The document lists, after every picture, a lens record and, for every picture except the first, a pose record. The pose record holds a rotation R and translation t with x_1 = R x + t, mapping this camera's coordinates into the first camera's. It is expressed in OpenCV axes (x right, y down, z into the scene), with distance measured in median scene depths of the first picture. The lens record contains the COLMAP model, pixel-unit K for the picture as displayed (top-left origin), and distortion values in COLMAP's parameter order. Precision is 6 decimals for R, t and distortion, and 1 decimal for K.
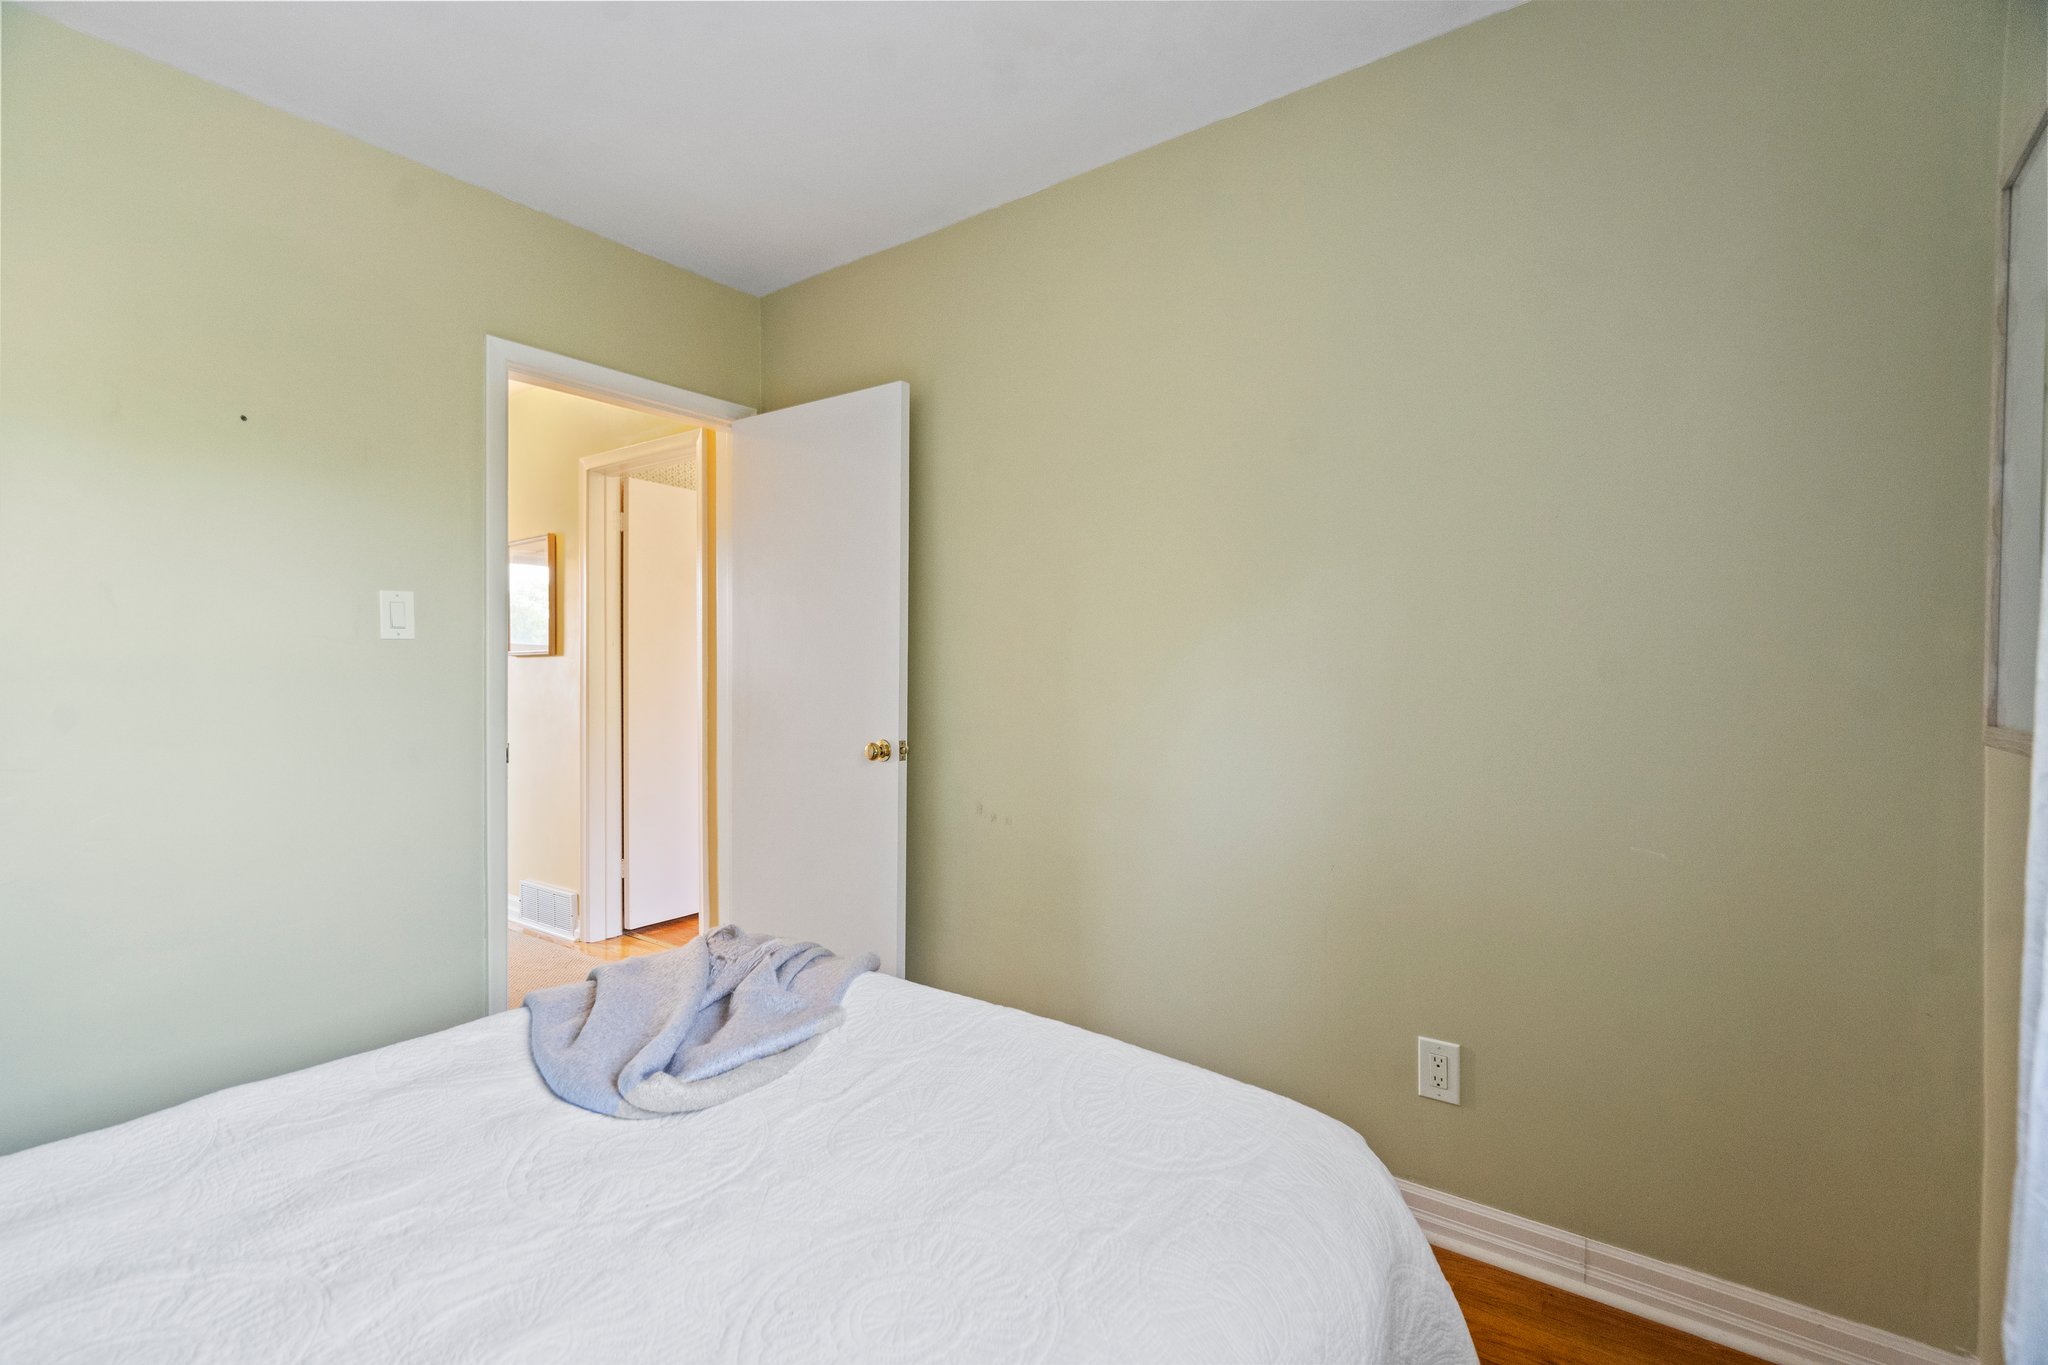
lens RADIAL K [[938.6, 0, 1022.0], [0, 938.6, 668.8], [0, 0, 1]] dist [-0.006457, 0.003301]
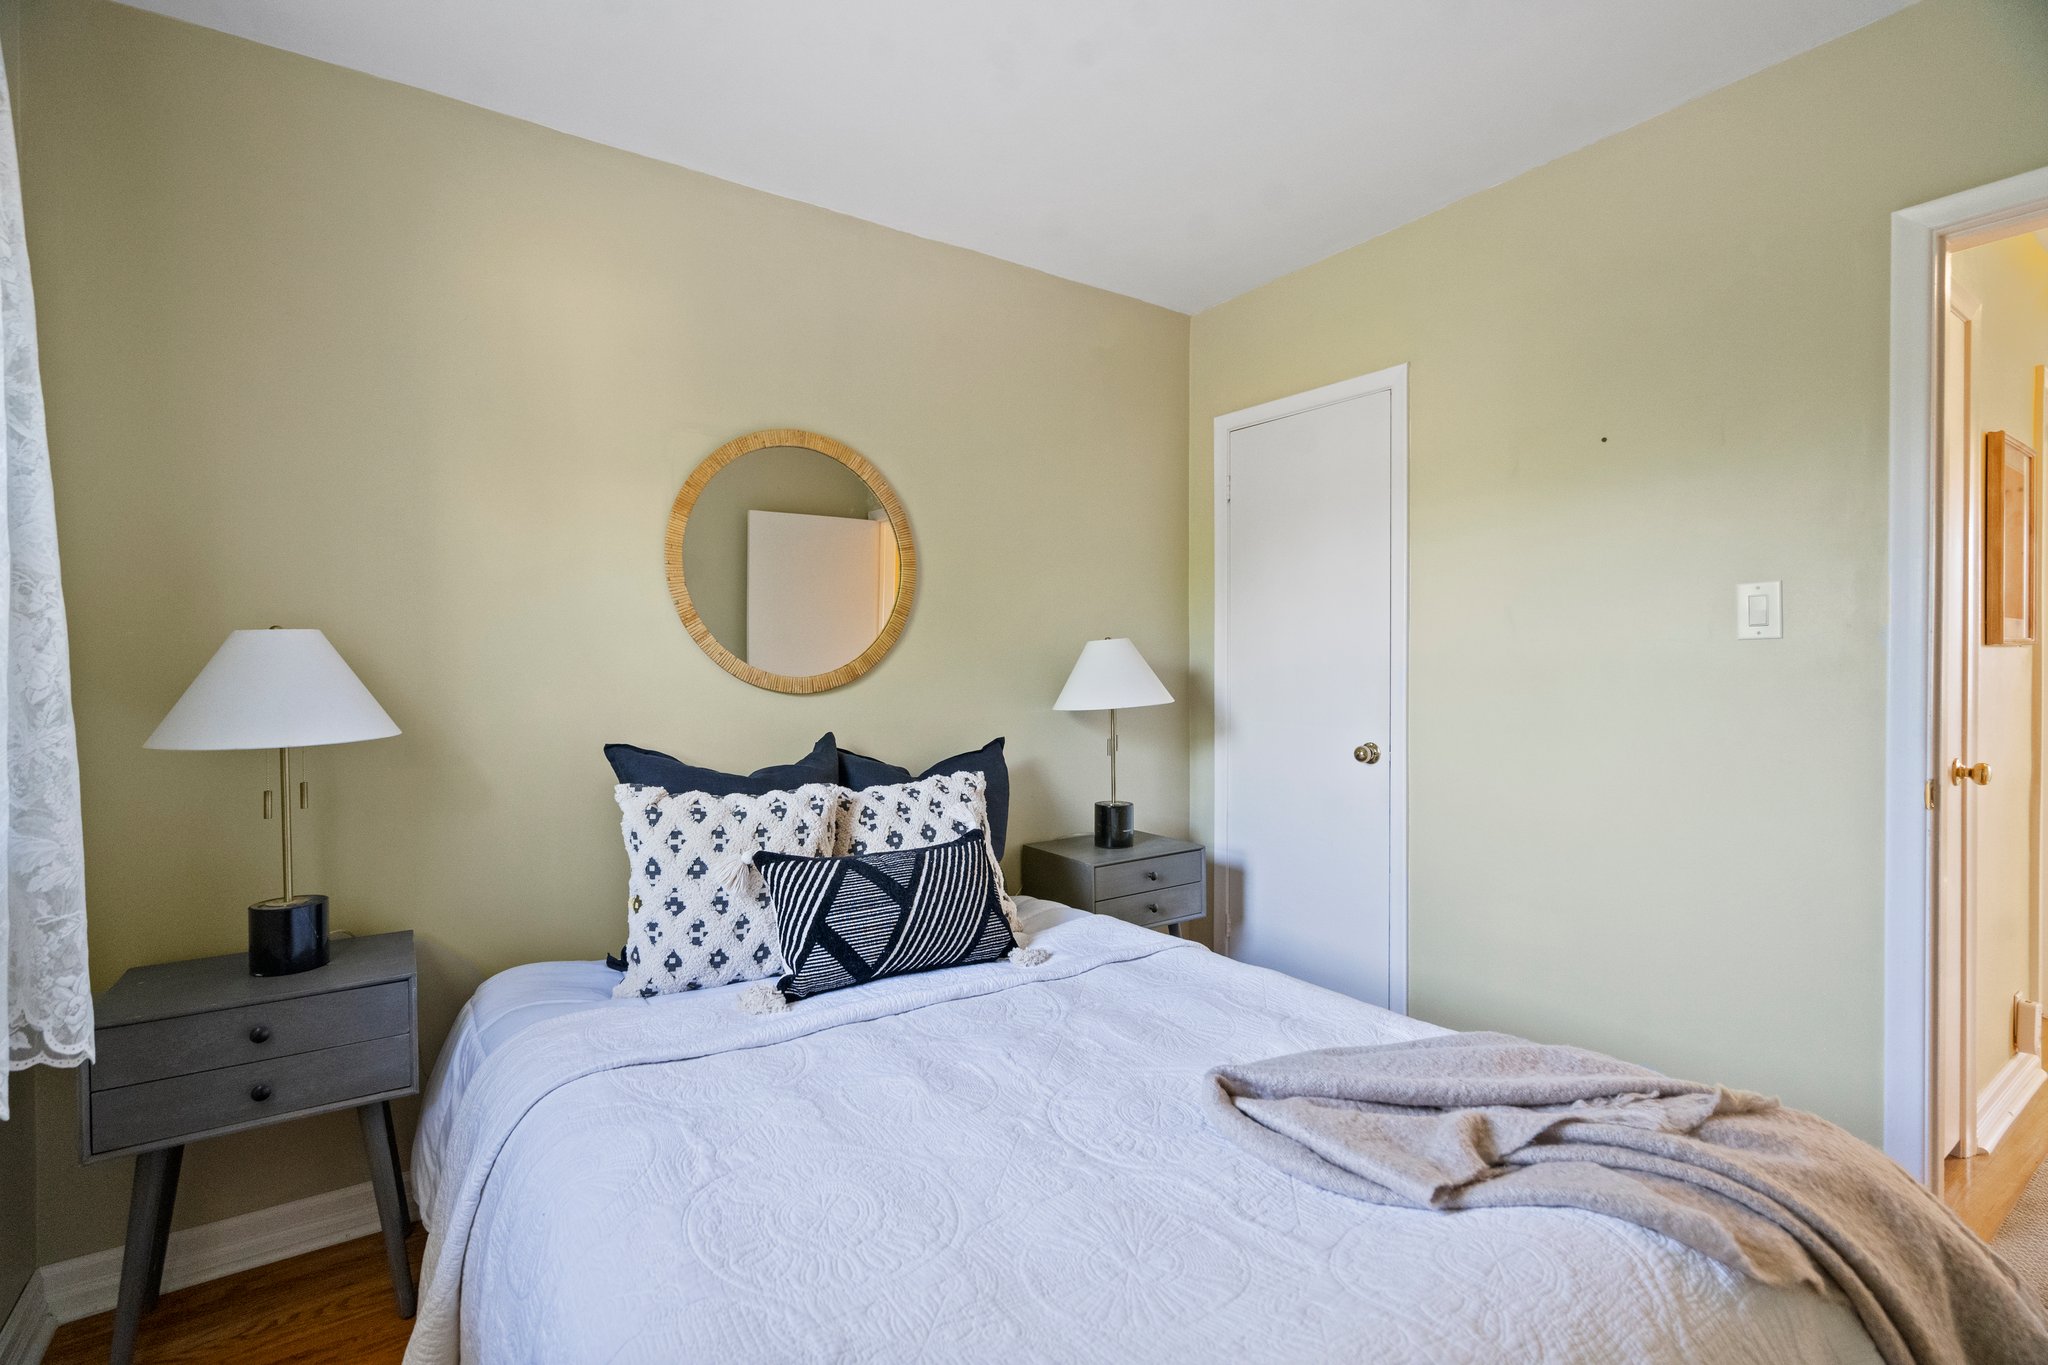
lens RADIAL K [[938.6, 0, 1013.6], [0, 938.6, 677.7], [0, 0, 1]] dist [-0.006457, 0.003301]
pose [[-0.337512, 0.009392, -0.941274, 0.411010], [0.005016, 0.999954, 0.008179, -0.007126], [0.941308, -0.001961, -0.337544, 0.724357]]
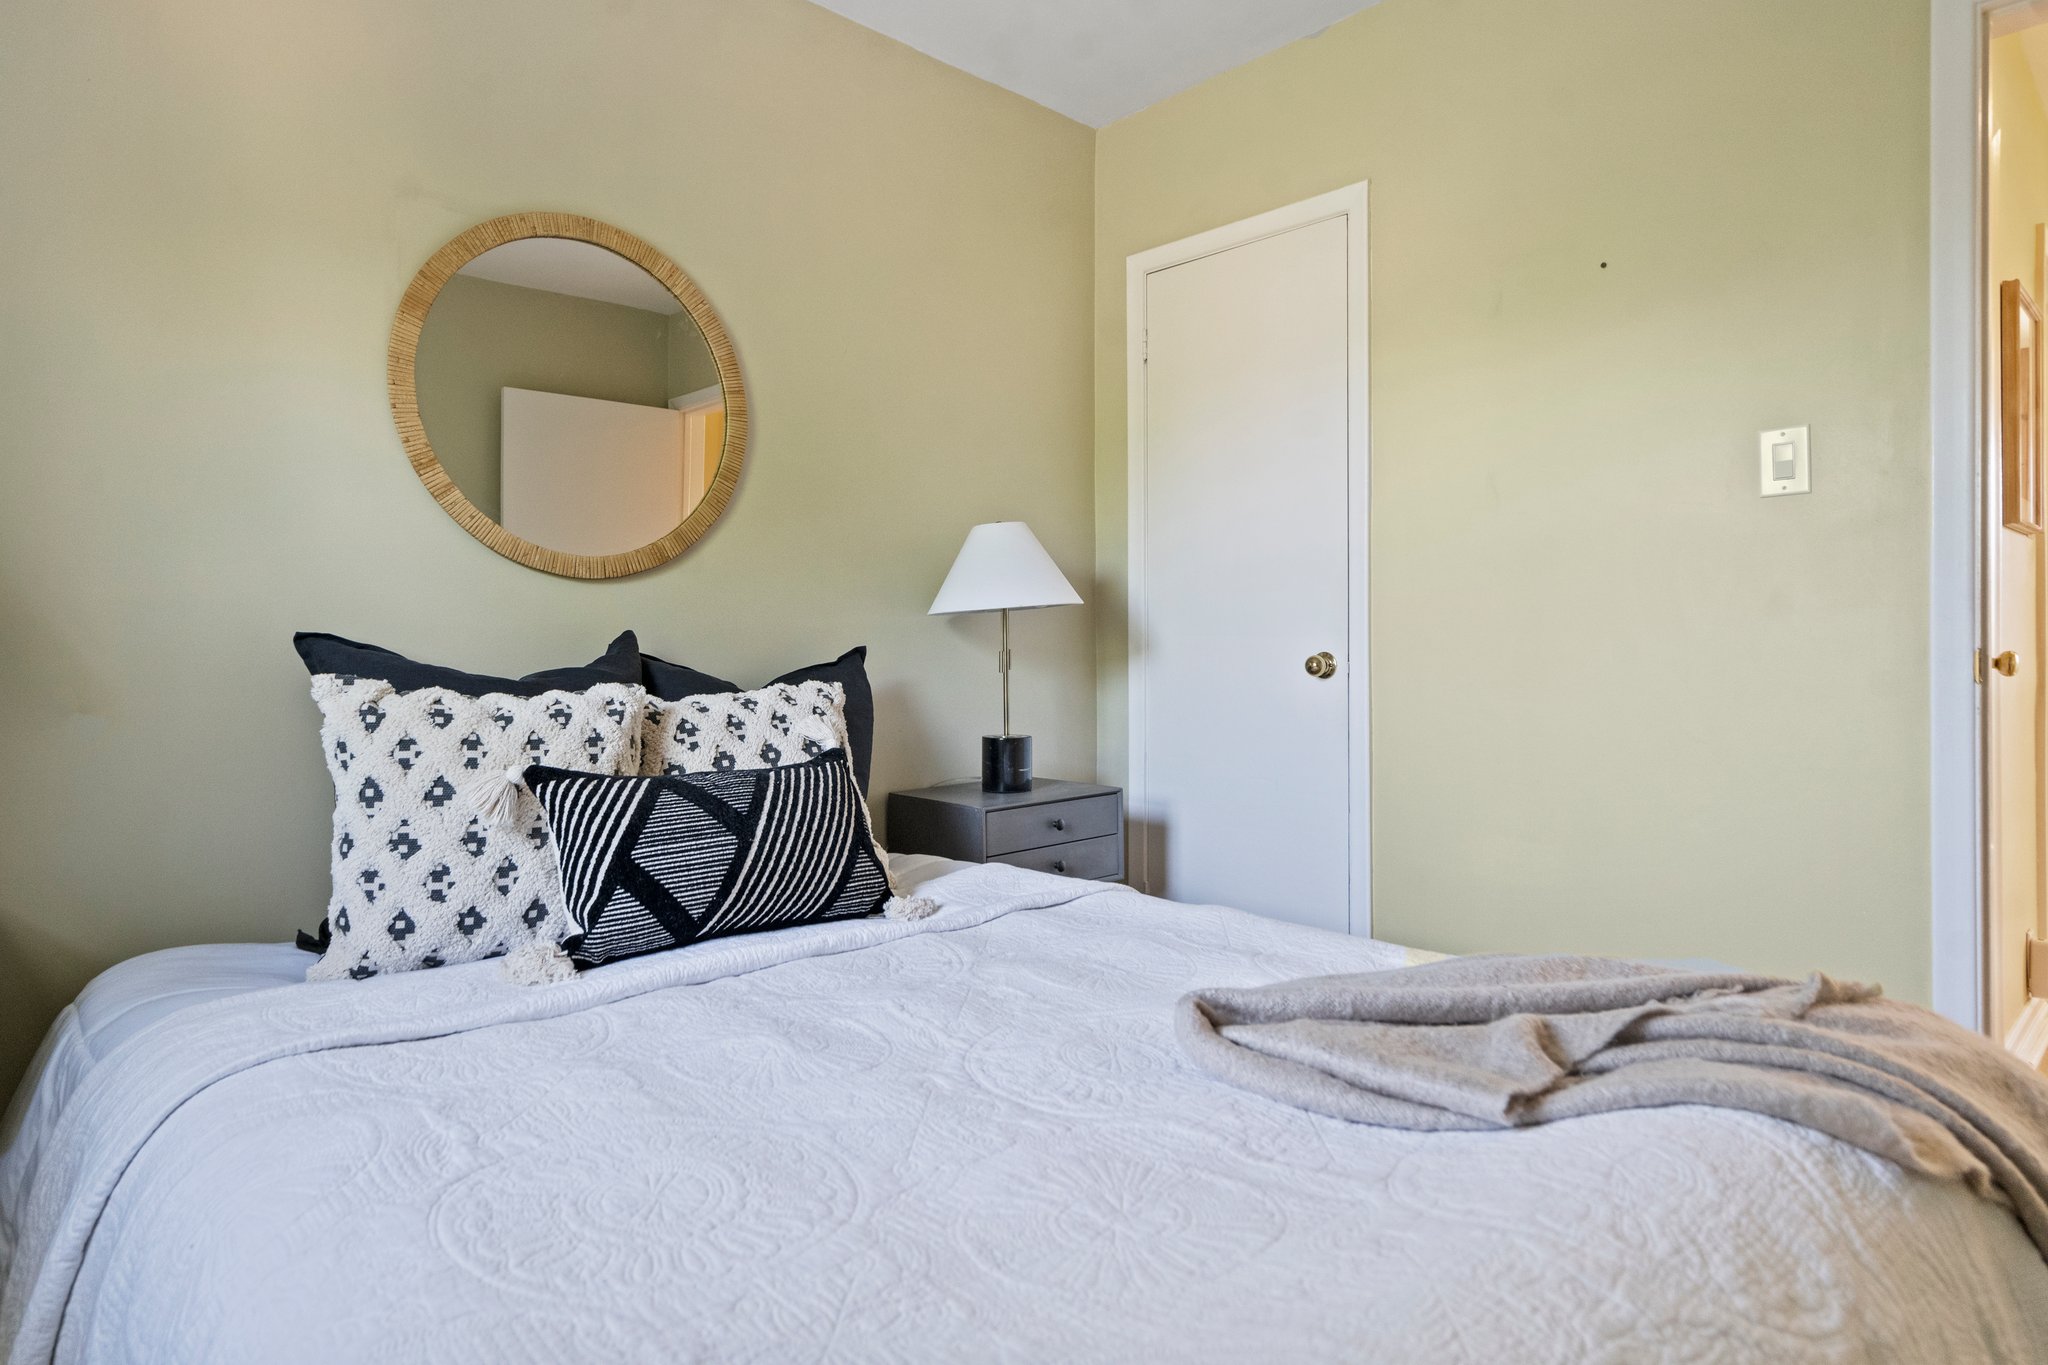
lens RADIAL K [[1156.4, 0, 1020.5], [0, 1156.4, 650.6], [0, 0, 1]] dist [0.002418, 0.003688]
pose [[-0.191350, -0.001244, -0.981521, 0.353565], [0.007044, 0.999972, -0.002640, 0.097052], [0.981497, -0.007419, -0.191336, 0.664085]]
